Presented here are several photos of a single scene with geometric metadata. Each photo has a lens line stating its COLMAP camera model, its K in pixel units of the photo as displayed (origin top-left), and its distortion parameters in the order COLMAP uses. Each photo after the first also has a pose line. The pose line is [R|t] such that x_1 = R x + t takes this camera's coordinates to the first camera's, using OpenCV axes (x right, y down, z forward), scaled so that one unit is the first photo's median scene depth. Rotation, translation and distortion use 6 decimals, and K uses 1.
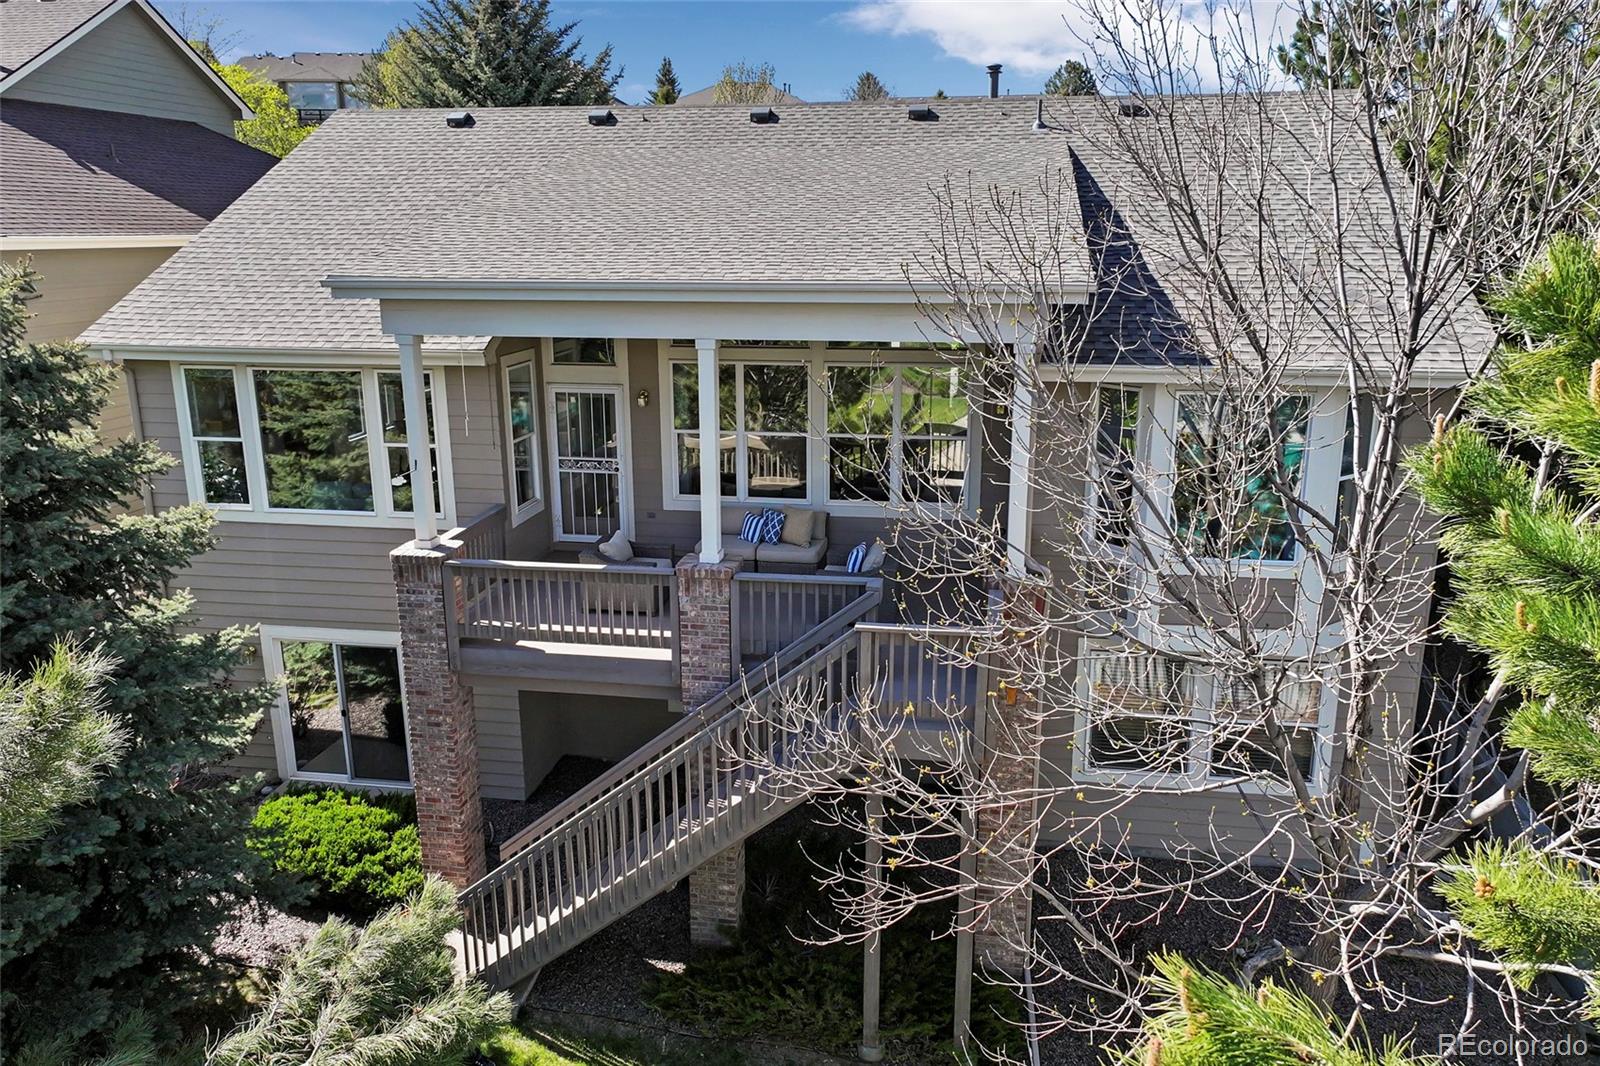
lens RADIAL K [[1107.9, 0, 800.3], [0, 1107.9, 547.6], [0, 0, 1]] dist [-0.001792, 0.012718]
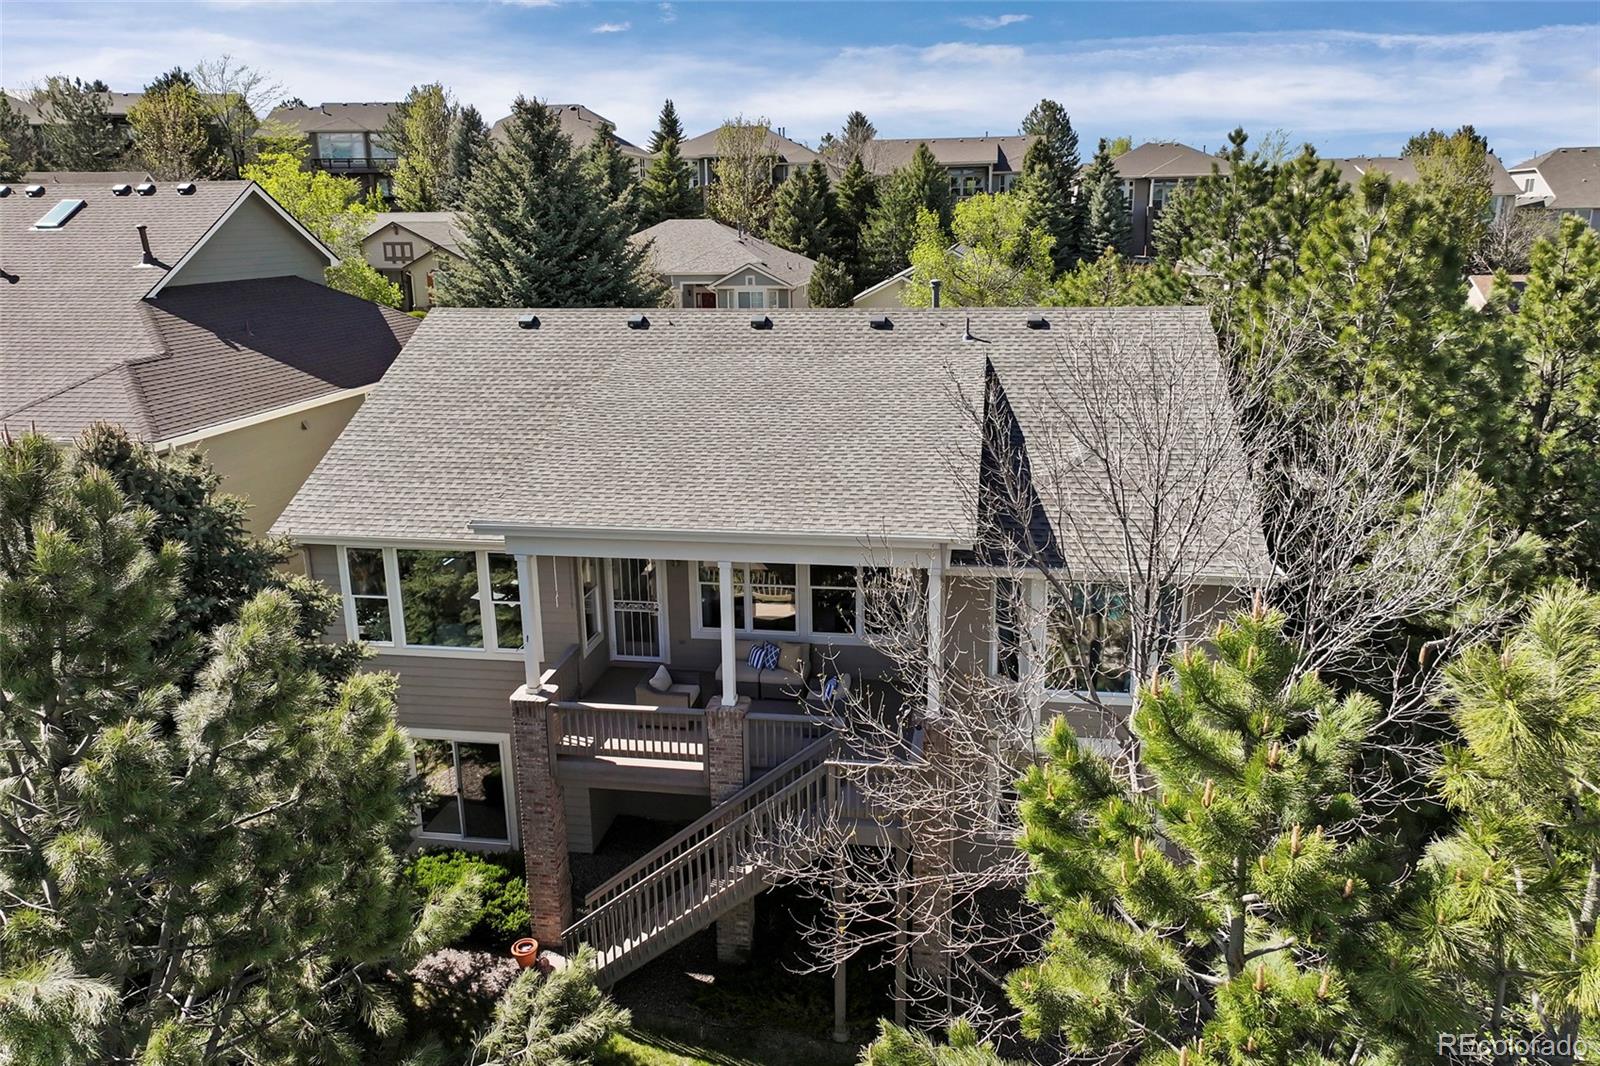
lens RADIAL K [[1107.9, 0, 800.9], [0, 1107.9, 518.6], [0, 0, 1]] dist [-0.001792, 0.012718]
pose [[0.999928, -0.011974, -0.000620, 0.016311], [0.011972, 0.999924, -0.003061, -0.202392], [0.000657, 0.003053, 0.999995, -0.421495]]
